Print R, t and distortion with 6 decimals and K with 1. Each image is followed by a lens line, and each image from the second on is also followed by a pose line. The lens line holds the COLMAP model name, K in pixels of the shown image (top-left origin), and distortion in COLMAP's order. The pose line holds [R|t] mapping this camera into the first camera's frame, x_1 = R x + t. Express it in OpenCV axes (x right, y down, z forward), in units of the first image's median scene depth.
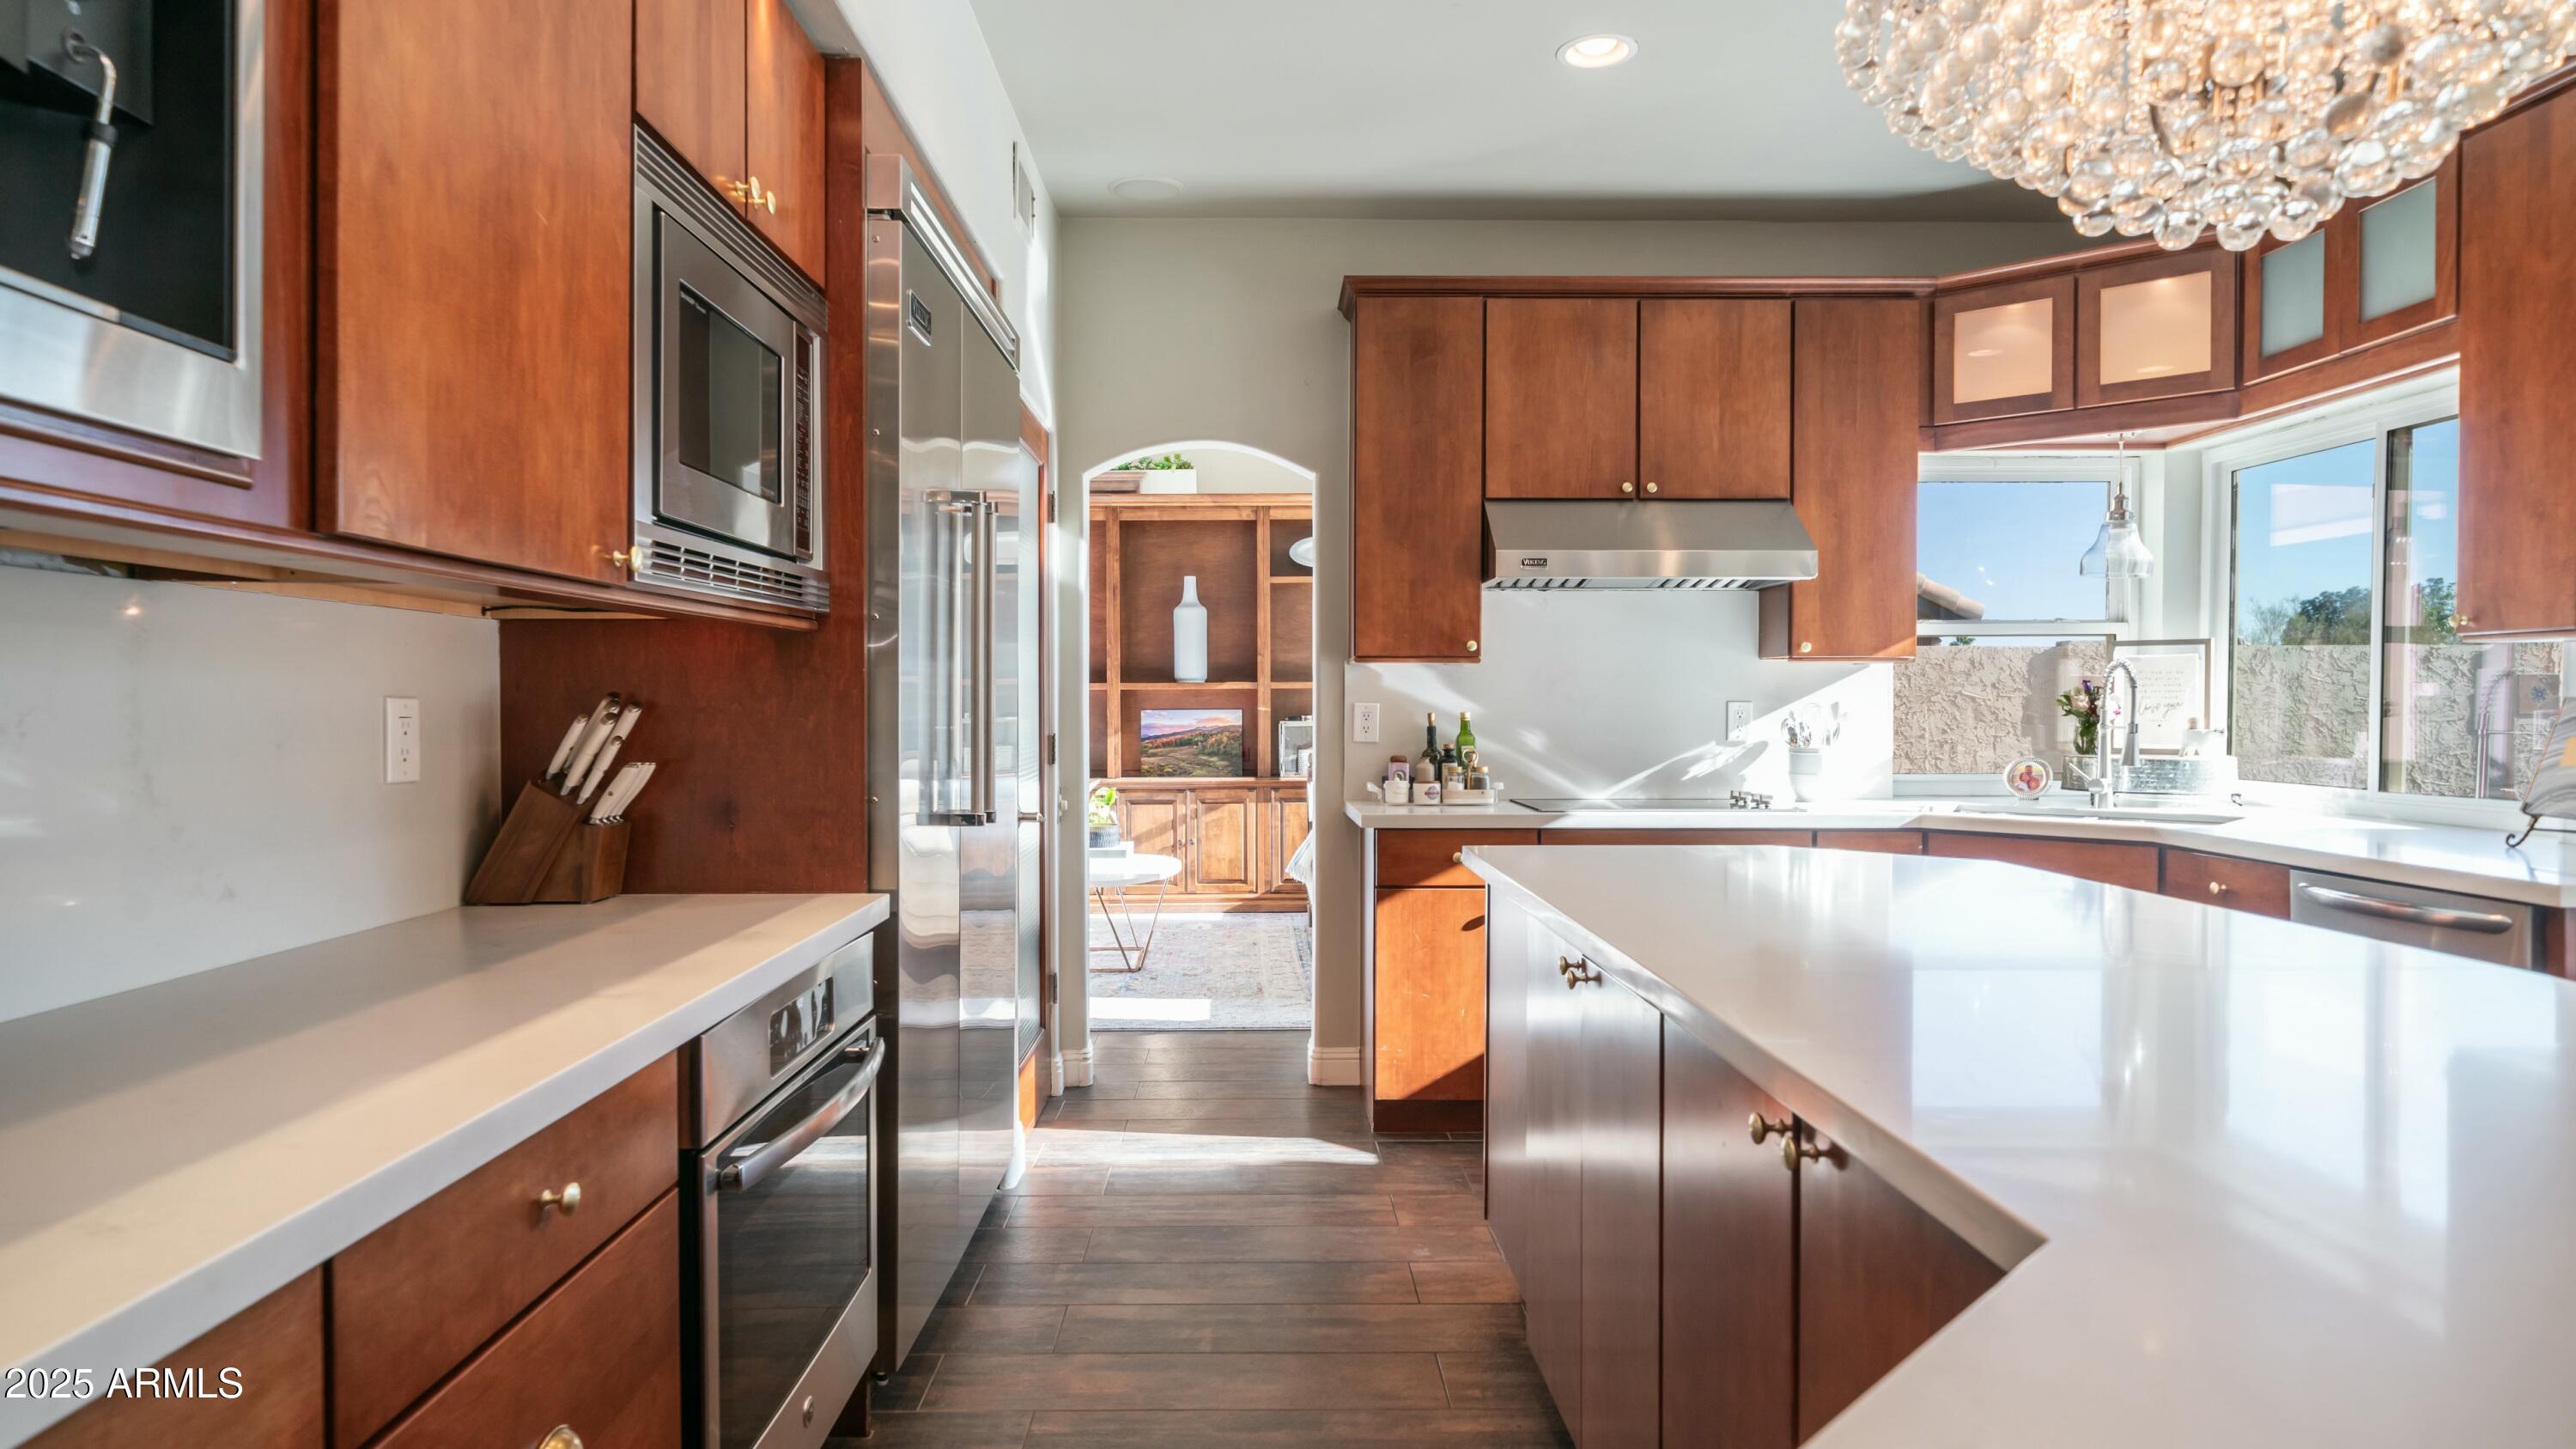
lens RADIAL K [[1583.5, 0, 1288.0], [0, 1583.5, 724.5], [0, 0, 1]] dist [0.001446, -0.000001]
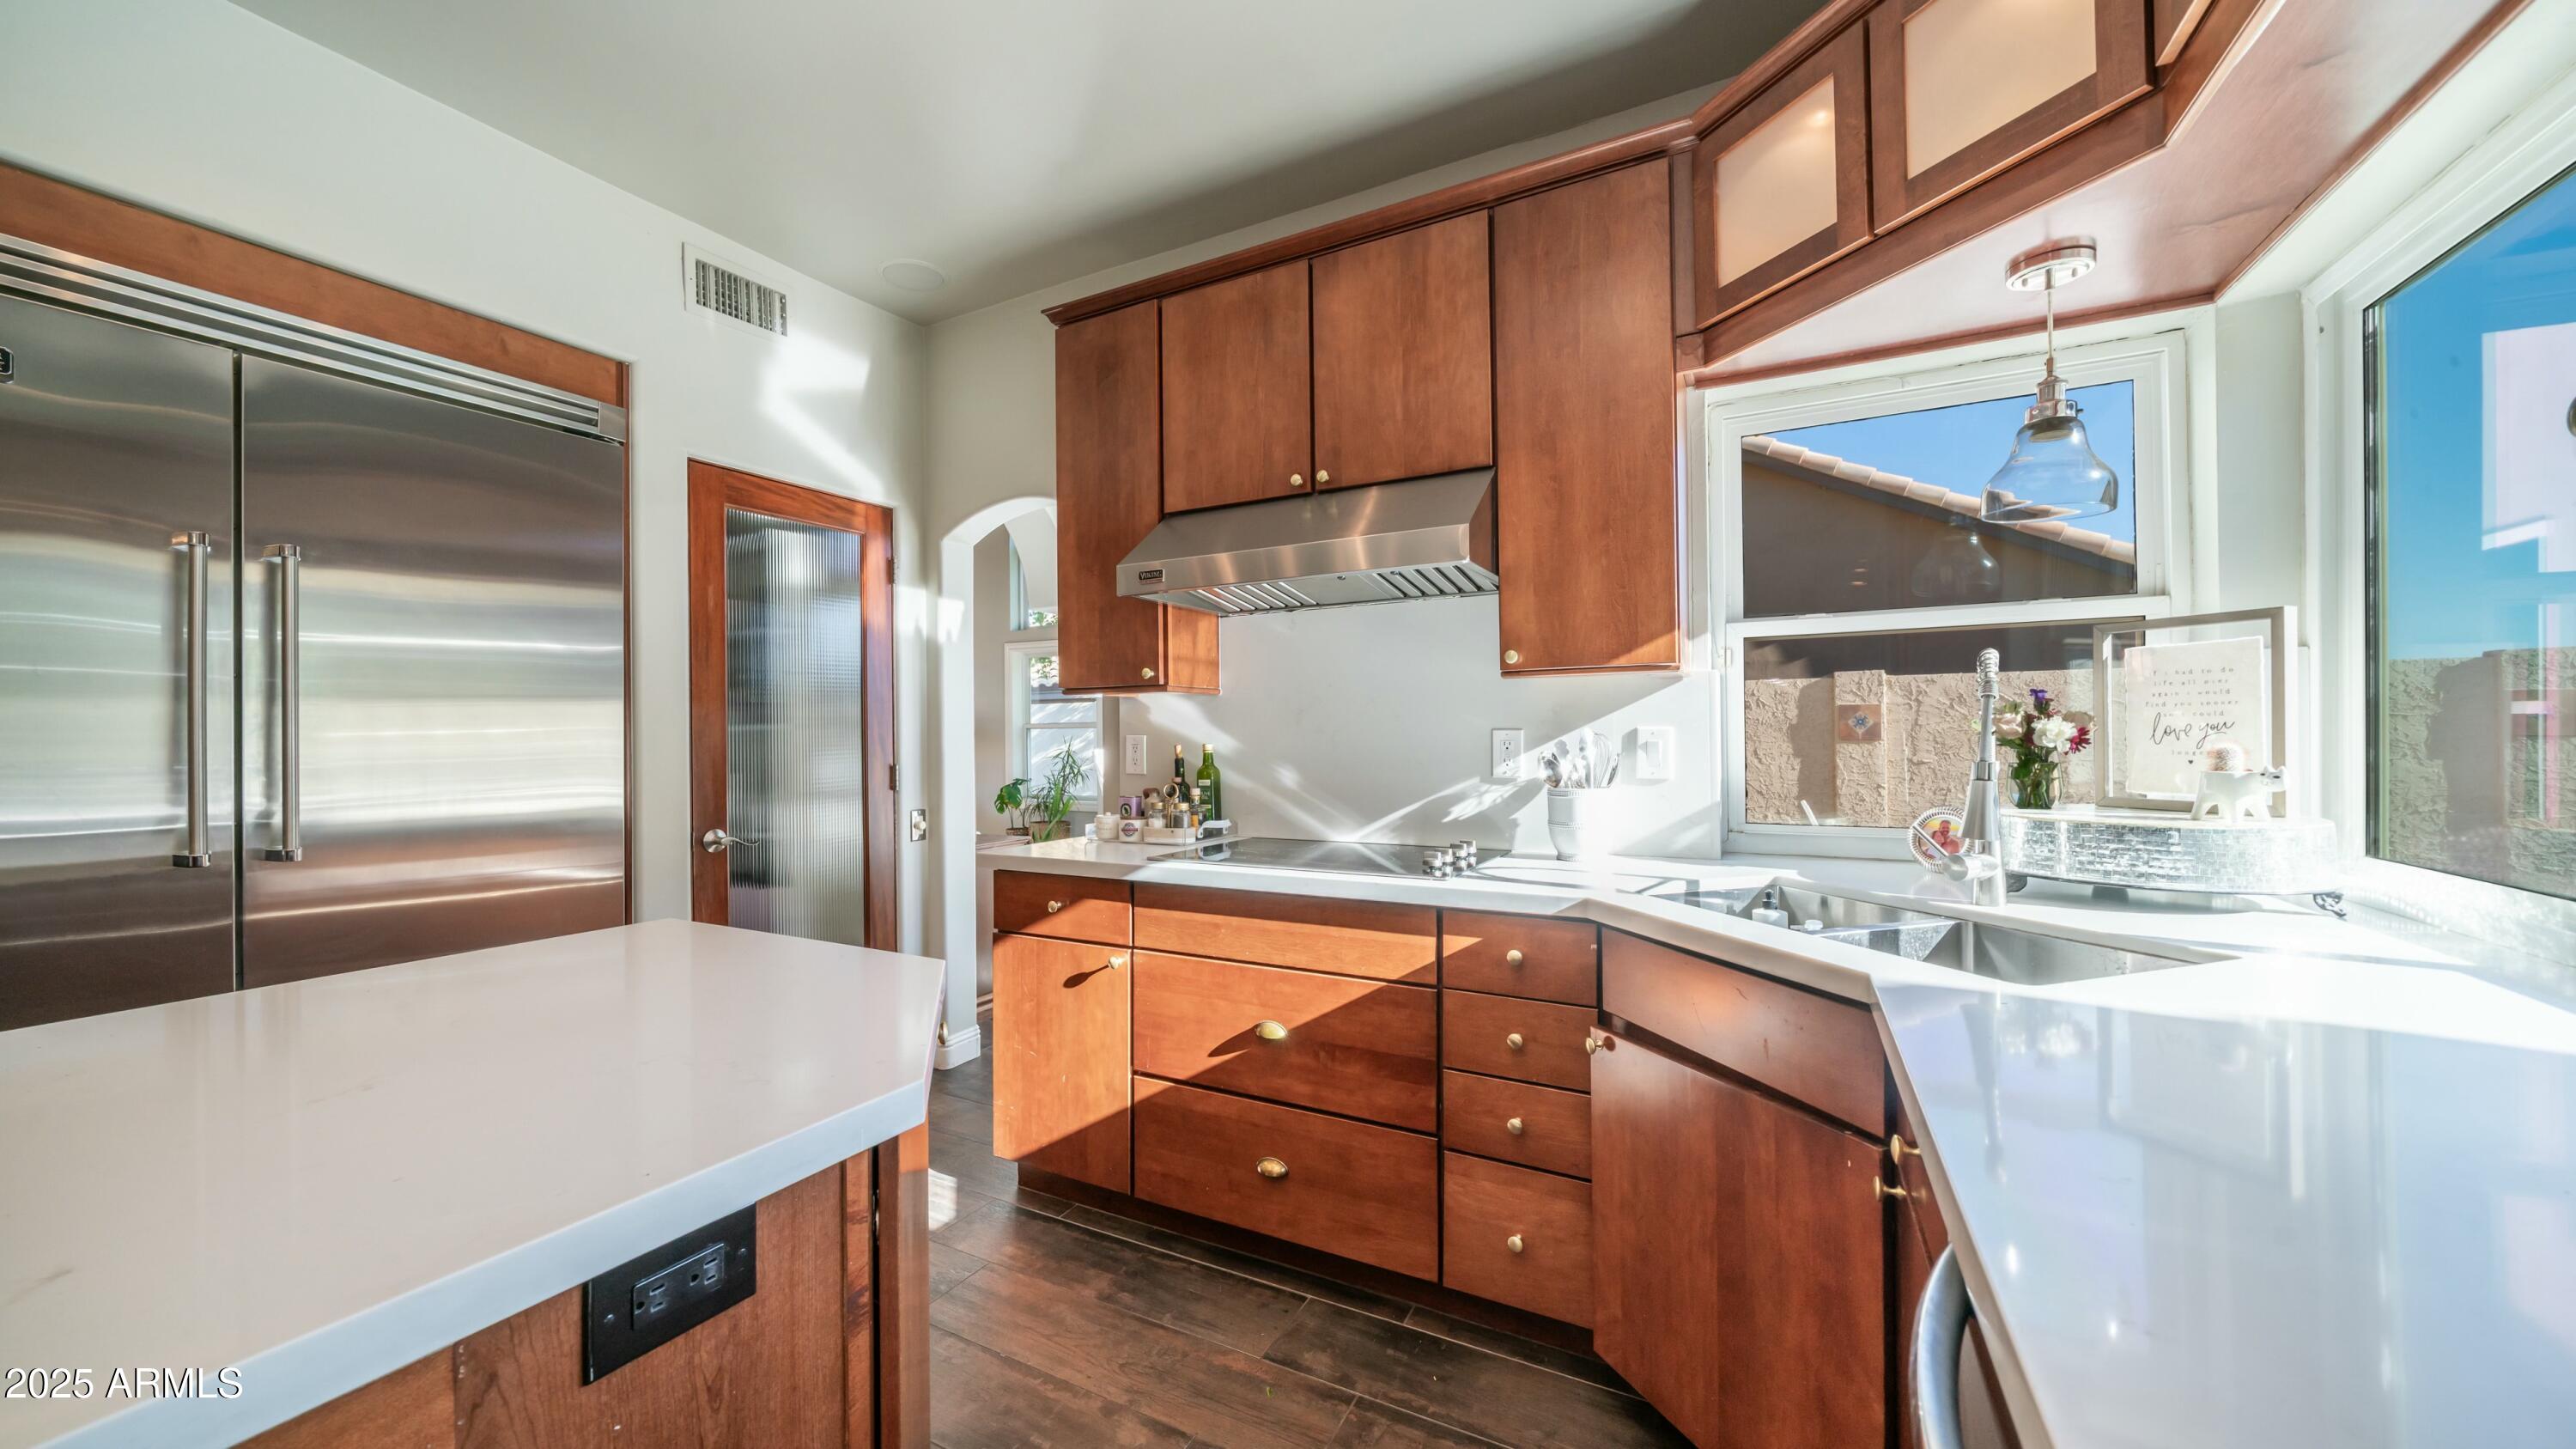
lens RADIAL K [[958.8, 0, 1273.0], [0, 958.8, 729.7], [0, 0, 1]] dist [0.000264, 0.000075]
pose [[0.863966, -0.012089, -0.503405, 0.458123], [0.003804, 0.999840, -0.017481, -0.006455], [0.503535, 0.013188, 0.863874, 0.545961]]
